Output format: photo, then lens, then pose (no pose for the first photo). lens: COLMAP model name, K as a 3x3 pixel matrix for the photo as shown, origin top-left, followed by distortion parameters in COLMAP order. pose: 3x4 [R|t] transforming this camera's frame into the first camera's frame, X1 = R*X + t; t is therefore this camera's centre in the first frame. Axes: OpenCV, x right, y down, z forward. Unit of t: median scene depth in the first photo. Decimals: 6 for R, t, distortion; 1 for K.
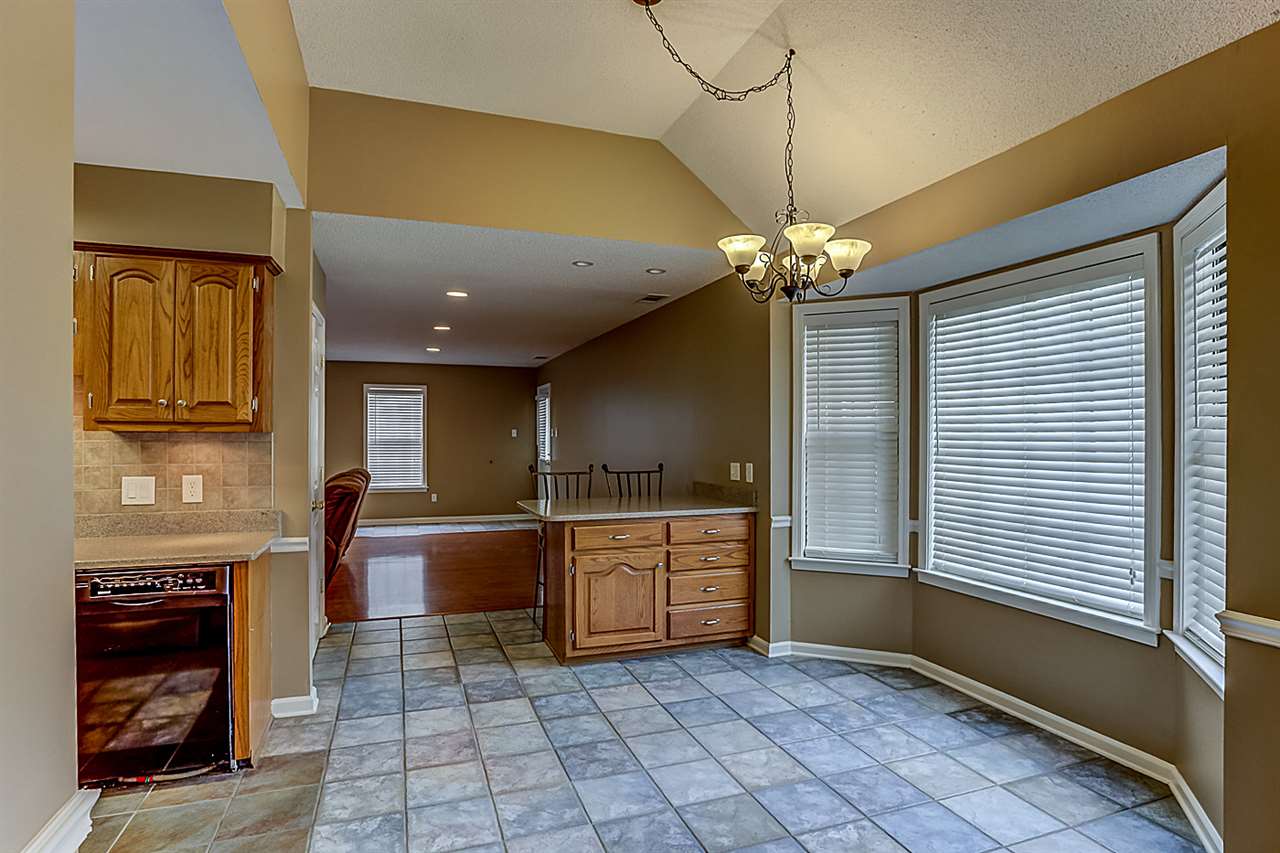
lens RADIAL K [[655.6, 0, 641.2], [0, 655.6, 441.2], [0, 0, 1]] dist [-0.000156, 0.000337]
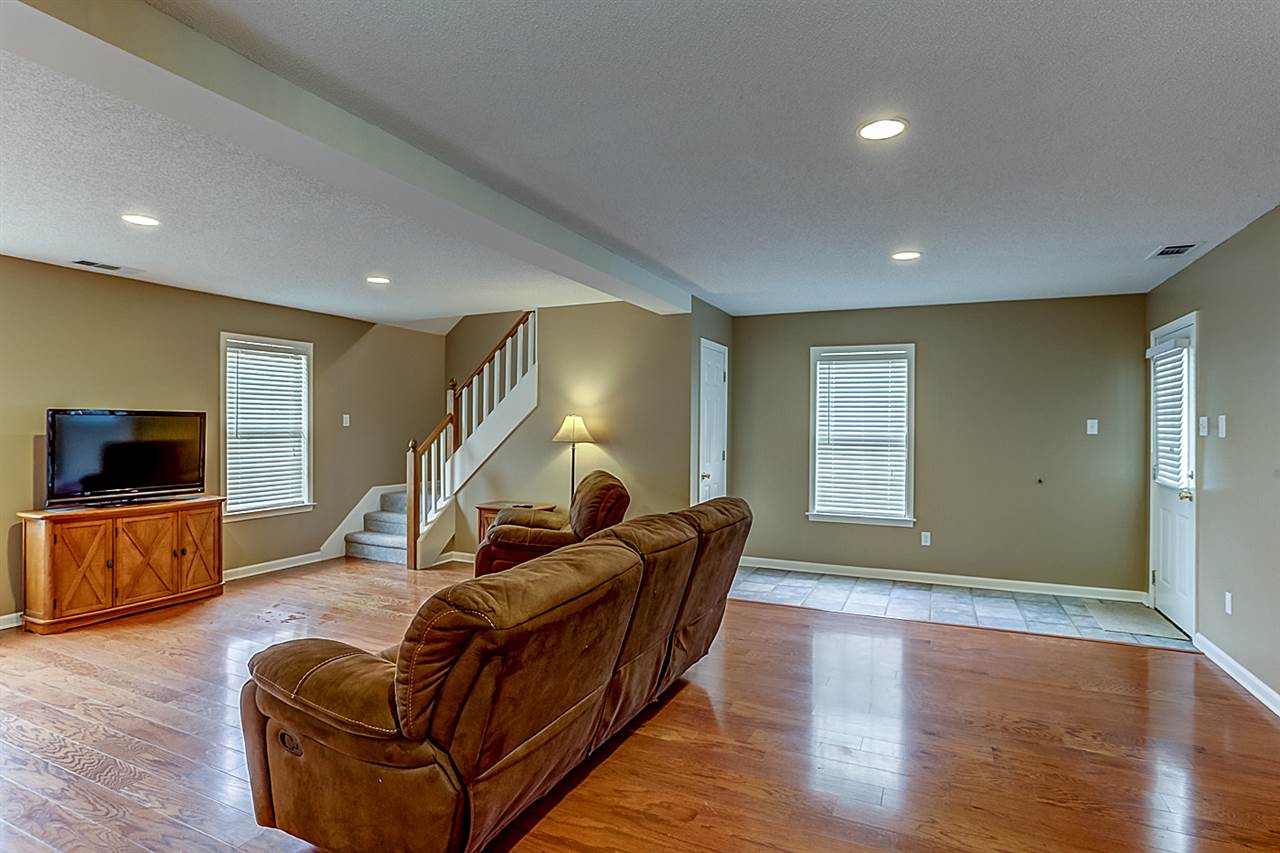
lens RADIAL K [[629.6, 0, 640.0], [0, 629.6, 426.5], [0, 0, 1]] dist [-0.003759, -0.000054]
pose [[0.698319, 0.002986, -0.715781, -0.111337], [-0.011128, 0.999916, -0.006686, -0.006746], [0.715700, 0.012634, 0.698293, 0.501224]]
